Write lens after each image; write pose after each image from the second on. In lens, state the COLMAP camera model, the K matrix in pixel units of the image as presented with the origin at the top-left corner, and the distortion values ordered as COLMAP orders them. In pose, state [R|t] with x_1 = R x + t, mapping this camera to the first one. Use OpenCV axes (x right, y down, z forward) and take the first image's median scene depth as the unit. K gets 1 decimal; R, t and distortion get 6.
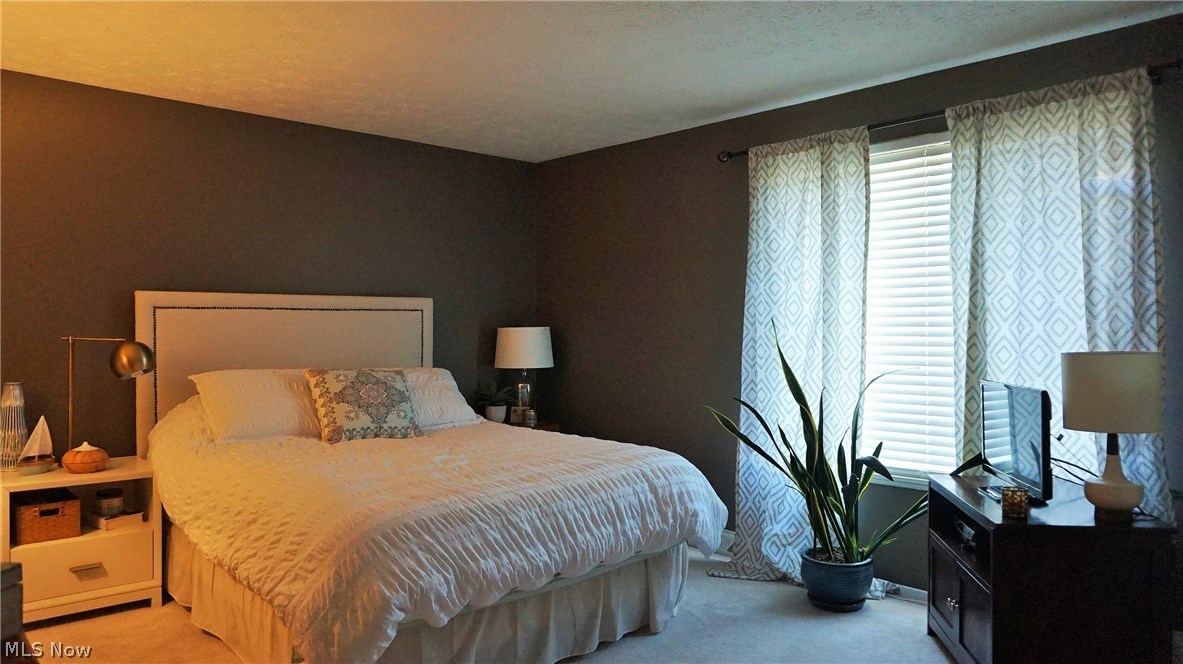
lens RADIAL K [[803.8, 0, 584.7], [0, 803.8, 333.6], [0, 0, 1]] dist [-0.043648, 0.037261]
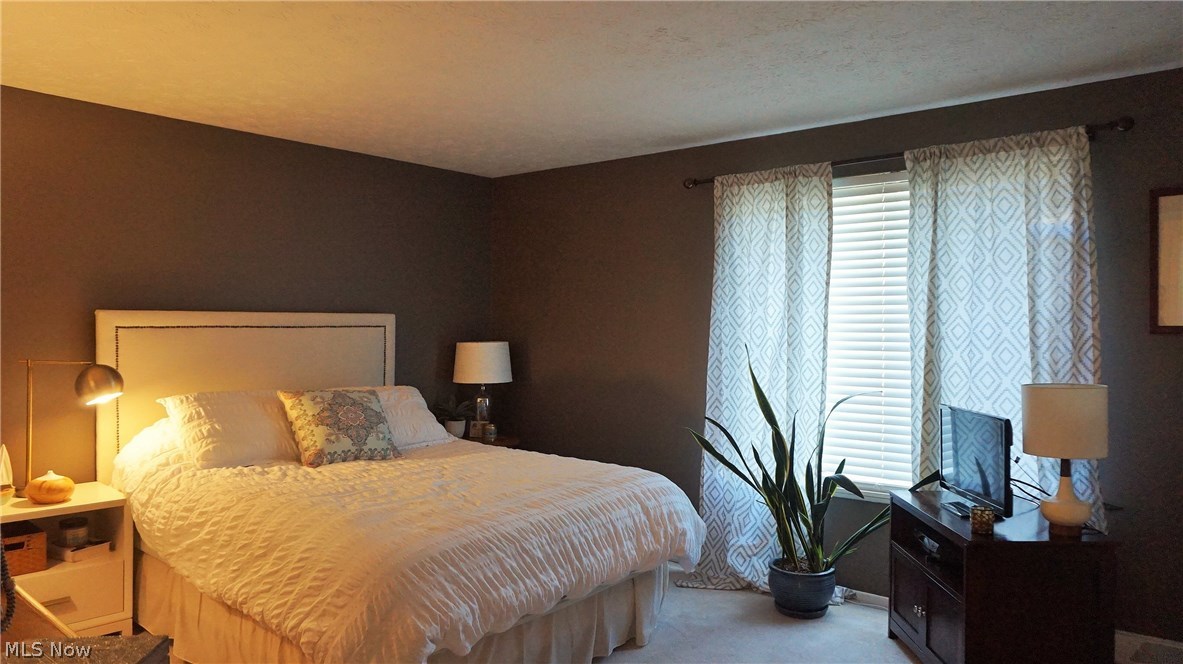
lens RADIAL K [[805.0, 0, 589.4], [0, 805.0, 334.6], [0, 0, 1]] dist [-0.042066, 0.037103]
pose [[0.992526, 0.005456, 0.121911, -0.107525], [-0.006078, 0.999970, 0.004730, -0.037157], [-0.121881, -0.005436, 0.992530, -0.028411]]
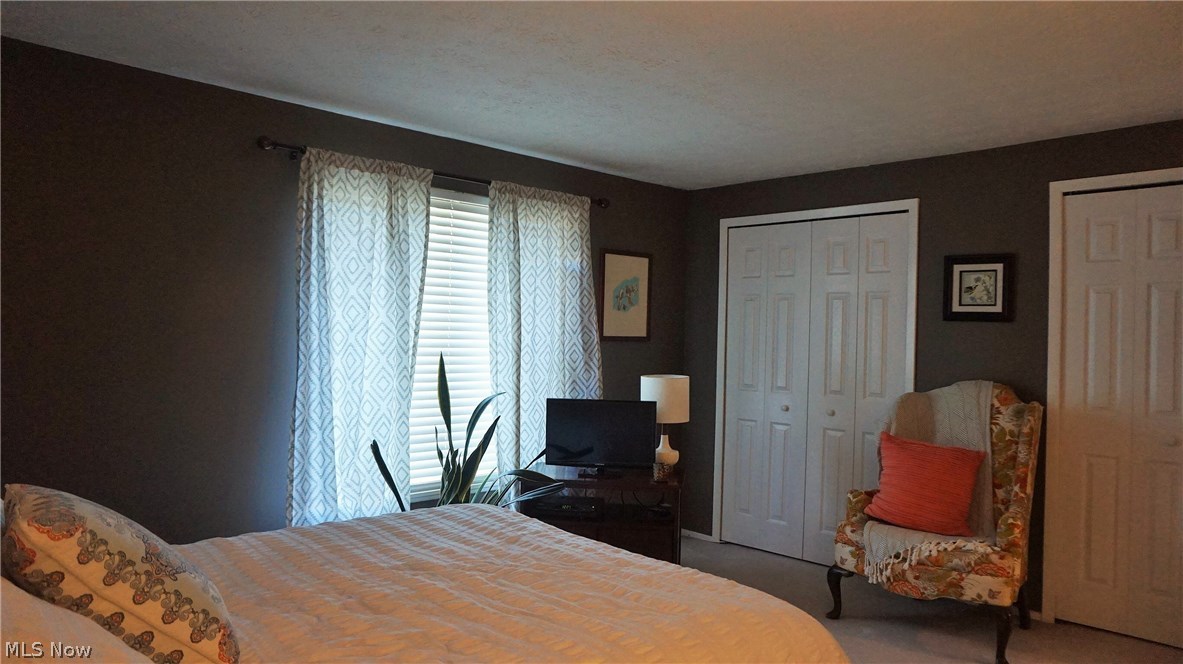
lens RADIAL K [[805.0, 0, 589.4], [0, 805.0, 334.6], [0, 0, 1]] dist [-0.042066, 0.037103]
pose [[-0.030737, -0.003351, 0.999522, -0.831731], [-0.026005, 0.999659, 0.002552, -0.053119], [-0.999189, -0.025914, -0.030814, 0.918184]]
